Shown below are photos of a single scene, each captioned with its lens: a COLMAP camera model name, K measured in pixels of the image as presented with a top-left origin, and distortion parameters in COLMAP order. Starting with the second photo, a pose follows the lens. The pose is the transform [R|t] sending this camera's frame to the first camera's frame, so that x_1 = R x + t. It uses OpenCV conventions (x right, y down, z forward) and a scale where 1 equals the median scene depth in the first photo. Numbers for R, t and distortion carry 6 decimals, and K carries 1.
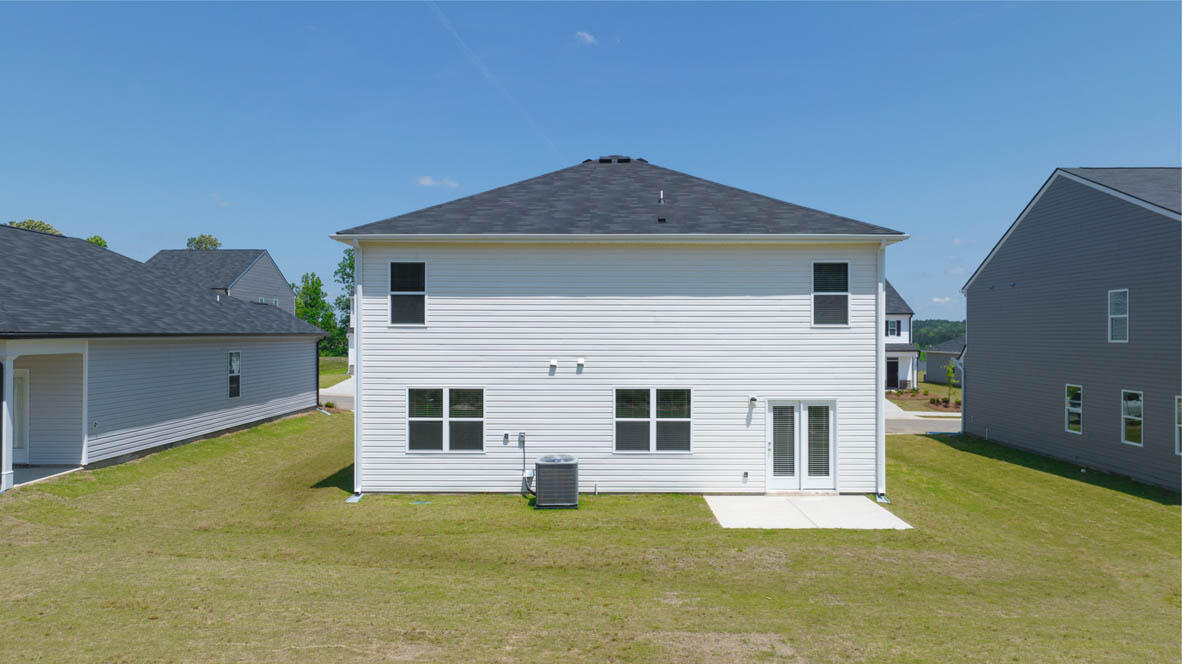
lens RADIAL K [[832.6, 0, 590.3], [0, 832.6, 334.2], [0, 0, 1]] dist [-0.029720, 0.019336]
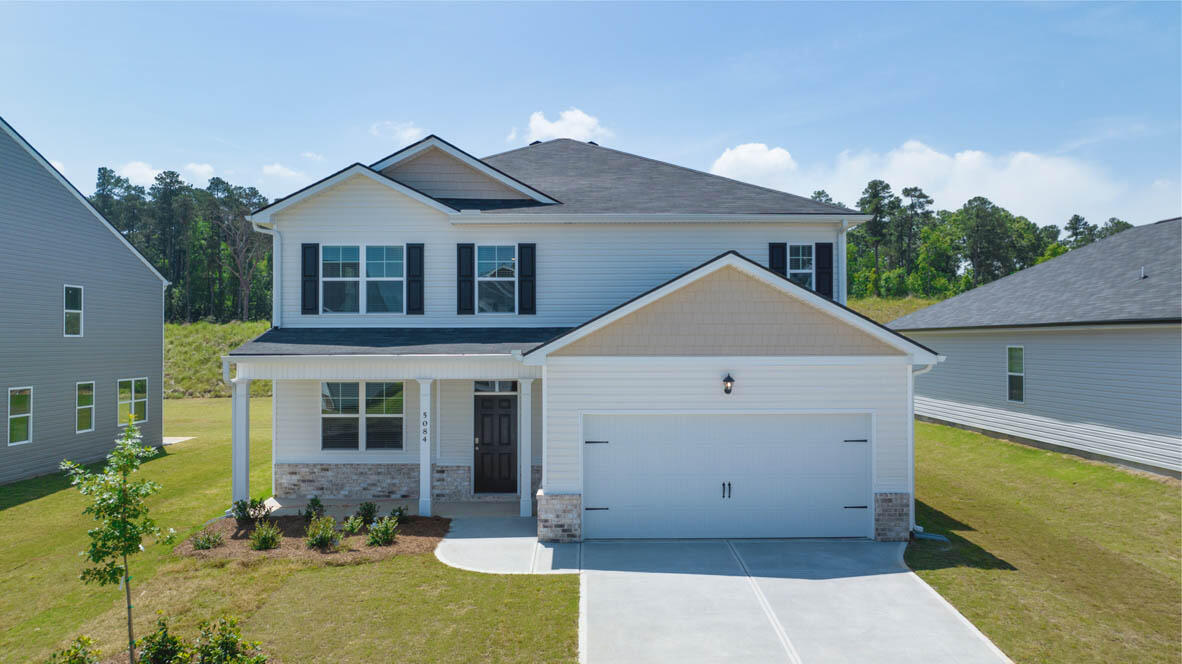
lens RADIAL K [[832.6, 0, 590.7], [0, 832.6, 328.8], [0, 0, 1]] dist [-0.029720, 0.019336]
pose [[-0.999906, 0.001578, -0.013635, 0.016033], [0.001785, 0.999884, -0.015124, 0.021176], [0.013610, -0.015147, -0.999793, 2.581816]]
